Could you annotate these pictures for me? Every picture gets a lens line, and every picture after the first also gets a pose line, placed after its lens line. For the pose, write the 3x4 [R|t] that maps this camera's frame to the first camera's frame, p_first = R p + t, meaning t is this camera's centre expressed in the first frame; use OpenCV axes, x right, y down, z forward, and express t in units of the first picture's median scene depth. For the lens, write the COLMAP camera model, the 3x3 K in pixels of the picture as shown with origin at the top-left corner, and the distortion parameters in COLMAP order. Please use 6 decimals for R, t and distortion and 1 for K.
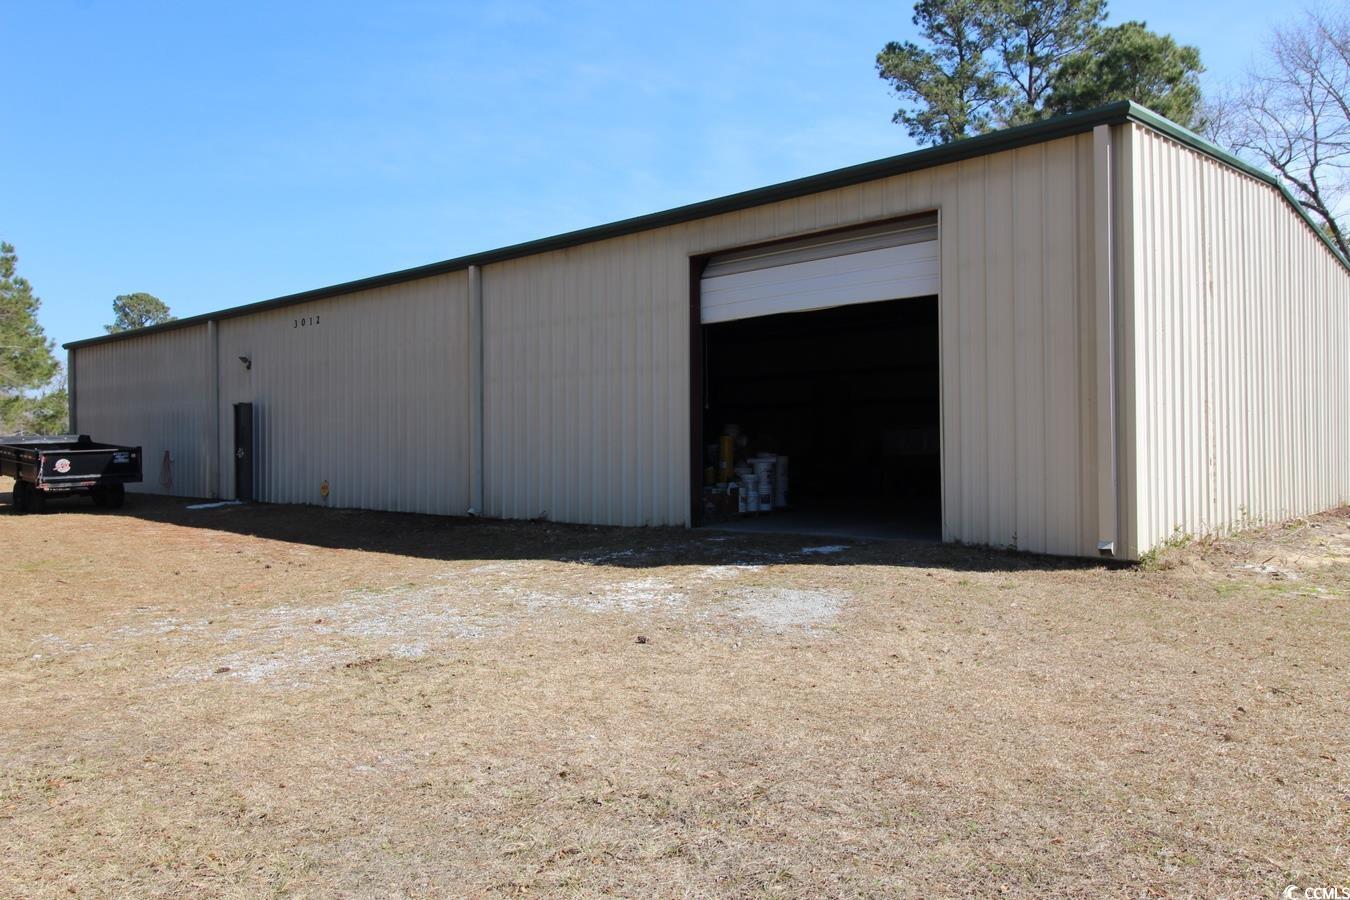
lens RADIAL K [[999.2, 0, 674.4], [0, 999.2, 453.9], [0, 0, 1]] dist [-0.005462, 0.005006]
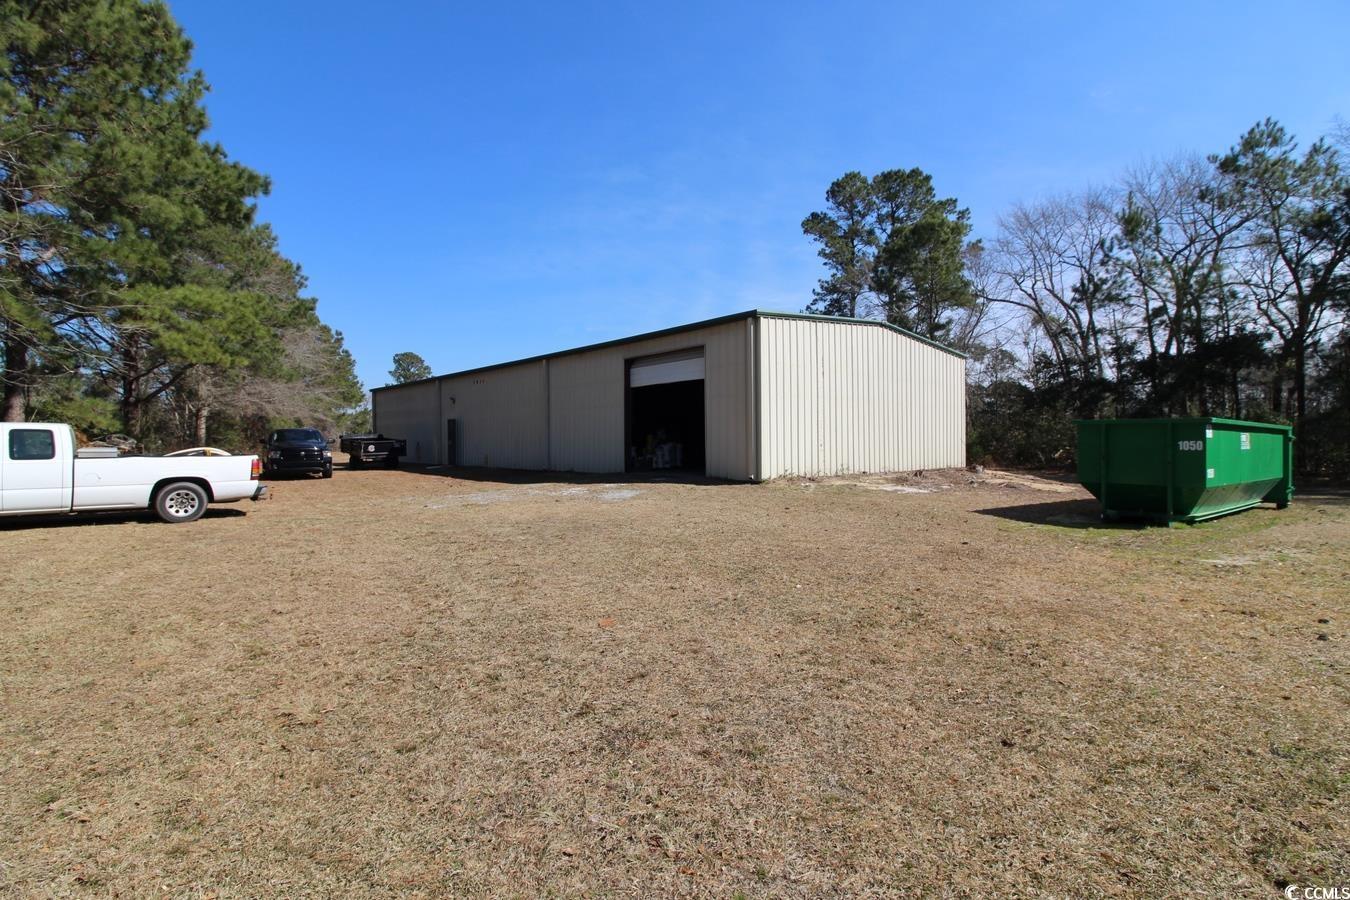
lens RADIAL K [[621.9, 0, 675.0], [0, 621.9, 446.5], [0, 0, 1]] dist [-0.004826, -0.010197]
pose [[0.996307, 0.001240, -0.085853, 0.154371], [-0.001098, 0.999998, 0.001700, 0.004515], [0.085855, -0.001600, 0.996306, -0.276125]]
